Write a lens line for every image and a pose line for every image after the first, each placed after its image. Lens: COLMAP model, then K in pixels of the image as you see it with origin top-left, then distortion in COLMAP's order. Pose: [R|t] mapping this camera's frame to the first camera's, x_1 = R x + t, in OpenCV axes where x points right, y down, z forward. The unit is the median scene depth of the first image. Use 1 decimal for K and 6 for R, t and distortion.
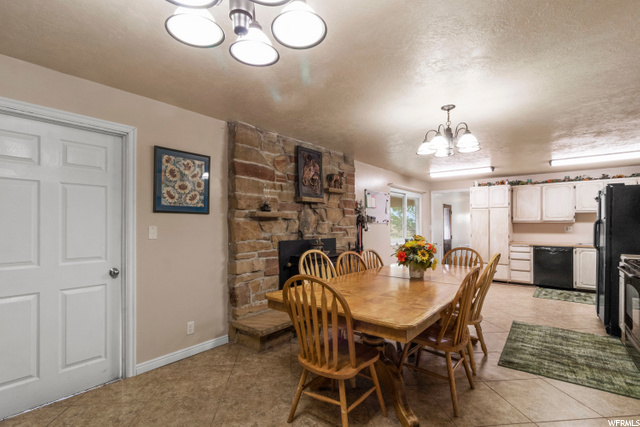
lens RADIAL K [[303.6, 0, 318.7], [0, 303.6, 224.2], [0, 0, 1]] dist [-0.002103, 0.000425]
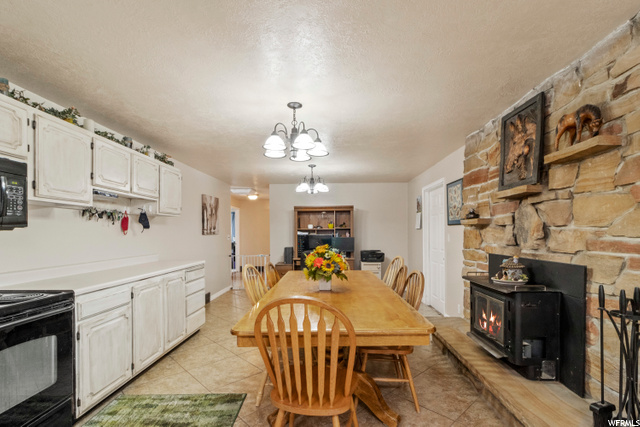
lens RADIAL K [[303.6, 0, 320.9], [0, 303.6, 233.7], [0, 0, 1]] dist [-0.002103, 0.000425]
pose [[-0.797245, 0.002693, -0.603650, 0.920450], [0.001011, 0.999995, 0.003126, -0.000051], [0.603655, 0.001882, -0.797243, 1.772506]]
